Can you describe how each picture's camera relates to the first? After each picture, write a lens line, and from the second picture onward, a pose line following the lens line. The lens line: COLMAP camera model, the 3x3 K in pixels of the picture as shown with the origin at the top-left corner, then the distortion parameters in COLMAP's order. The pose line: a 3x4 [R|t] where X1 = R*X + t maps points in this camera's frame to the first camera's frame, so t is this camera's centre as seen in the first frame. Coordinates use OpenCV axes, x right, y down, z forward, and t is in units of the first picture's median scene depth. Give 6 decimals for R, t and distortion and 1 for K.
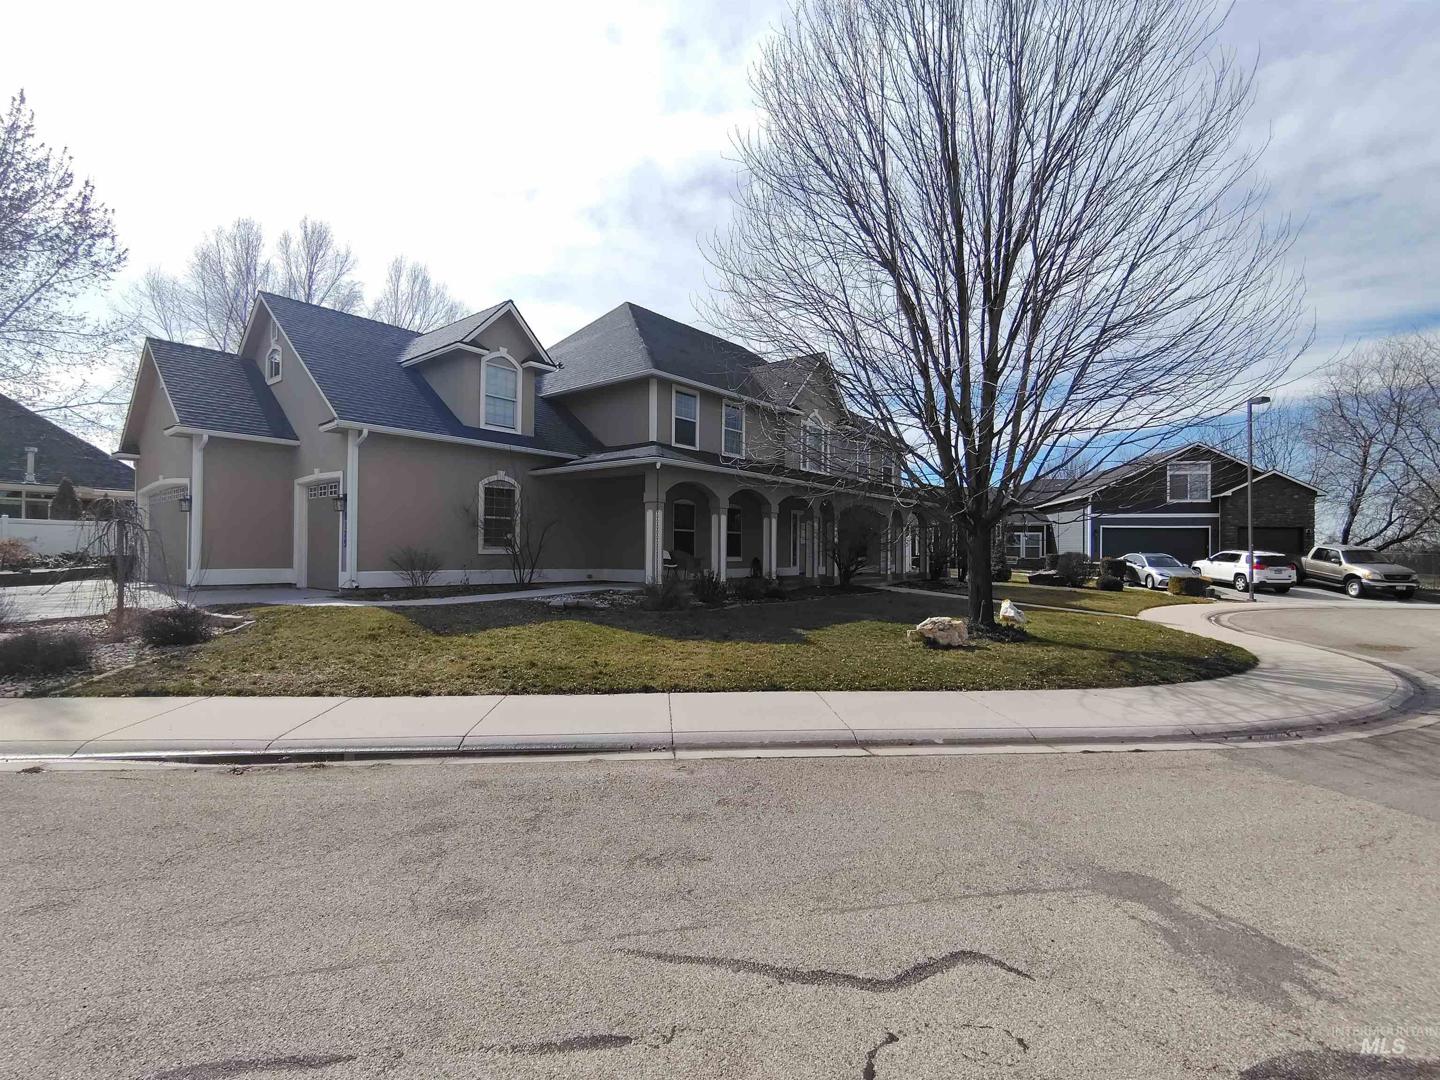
lens RADIAL K [[669.0, 0, 720.0], [0, 669.0, 540.0], [0, 0, 1]] dist [-0.002869, -0.000267]
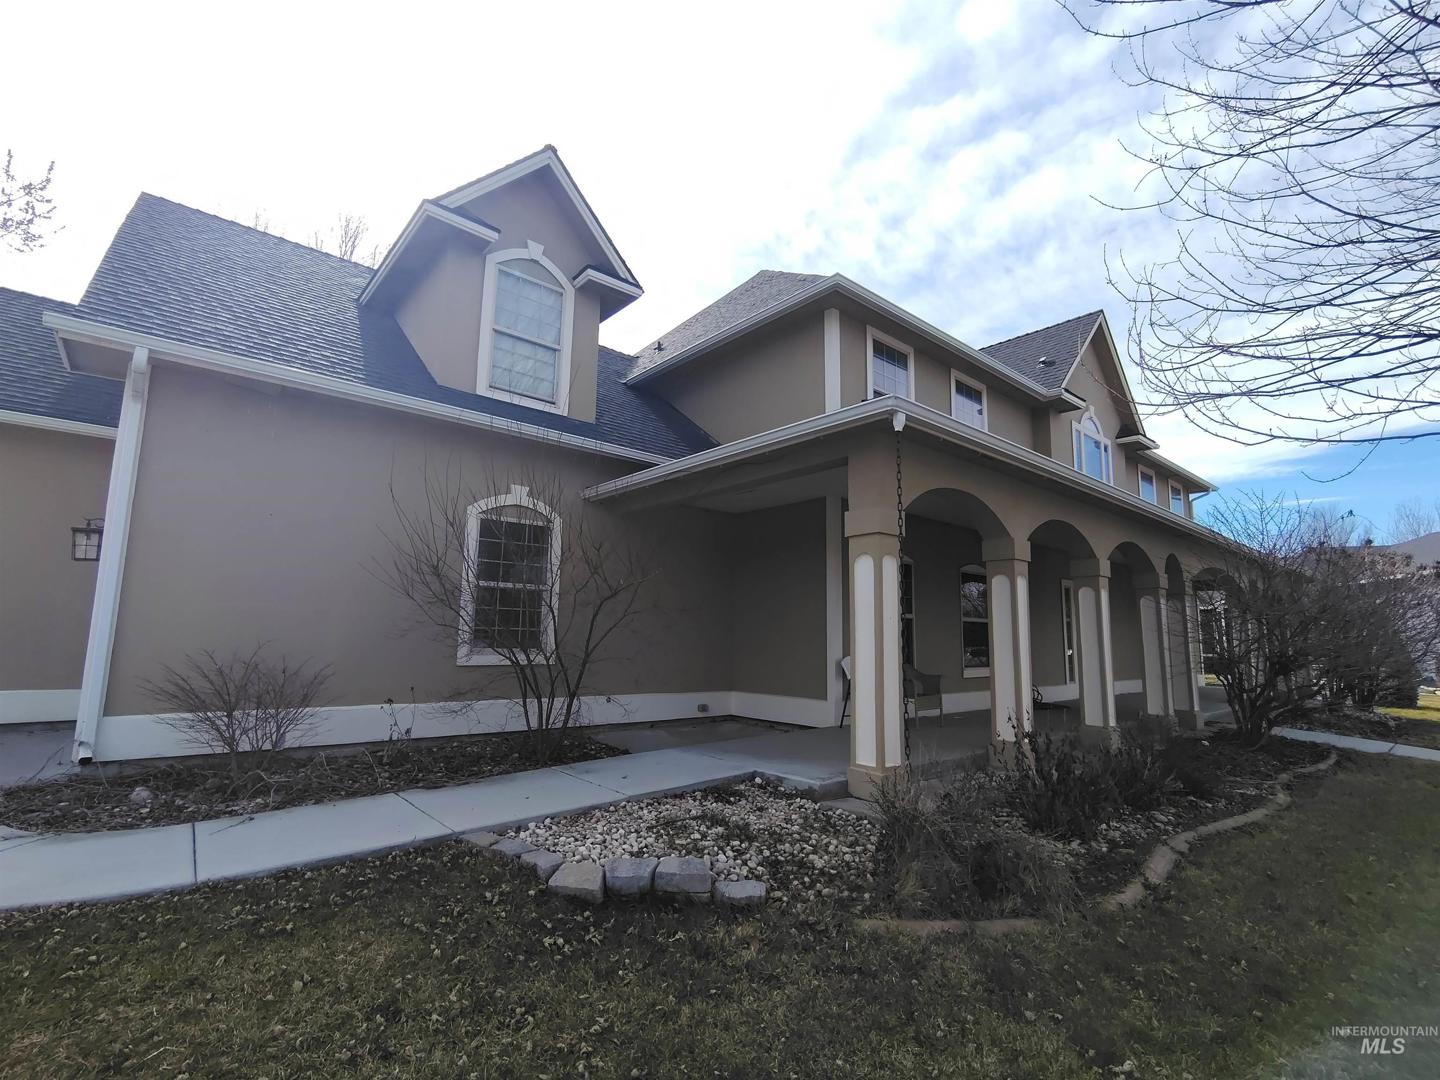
lens RADIAL K [[669.0, 0, 720.0], [0, 669.0, 540.0], [0, 0, 1]] dist [-0.002869, -0.000267]
pose [[0.982732, -0.014700, -0.184452, -0.090331], [-0.008688, 0.992075, -0.125349, -0.006662], [0.184832, 0.124787, 0.974815, 0.507990]]
